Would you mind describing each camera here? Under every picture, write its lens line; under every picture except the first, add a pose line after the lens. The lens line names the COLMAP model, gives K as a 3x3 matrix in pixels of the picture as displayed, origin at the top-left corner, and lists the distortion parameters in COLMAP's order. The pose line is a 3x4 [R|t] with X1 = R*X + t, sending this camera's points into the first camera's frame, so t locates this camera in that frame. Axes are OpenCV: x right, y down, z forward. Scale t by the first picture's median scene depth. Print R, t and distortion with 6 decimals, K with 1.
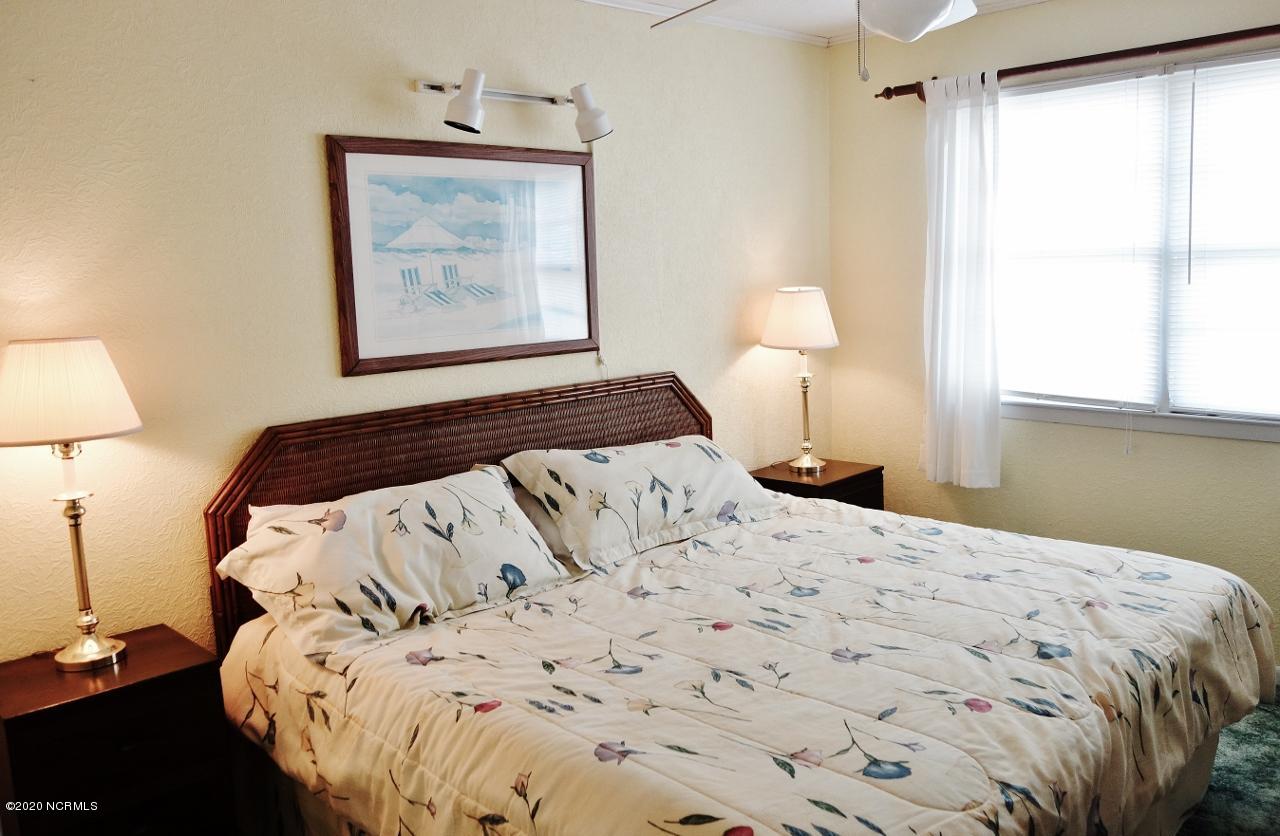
lens RADIAL K [[1032.0, 0, 640.6], [0, 1032.0, 416.4], [0, 0, 1]] dist [-0.012163, -0.016977]
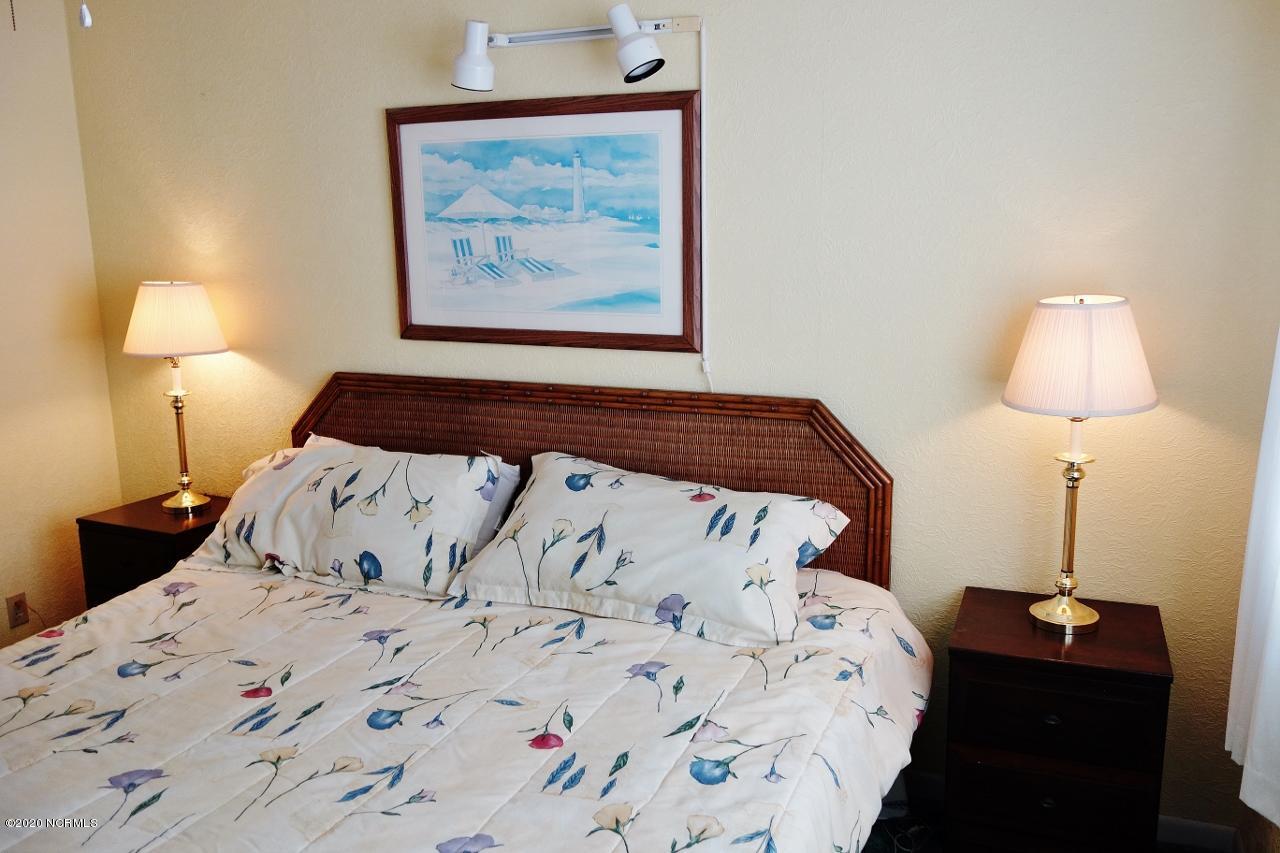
lens RADIAL K [[1011.1, 0, 641.4], [0, 1011.1, 428.4], [0, 0, 1]] dist [-0.017738, 0.002928]
pose [[0.390125, 0.220677, -0.893926, 0.736044], [-0.132912, 0.974184, 0.182484, -0.165480], [0.911119, 0.047622, 0.409384, 0.771481]]
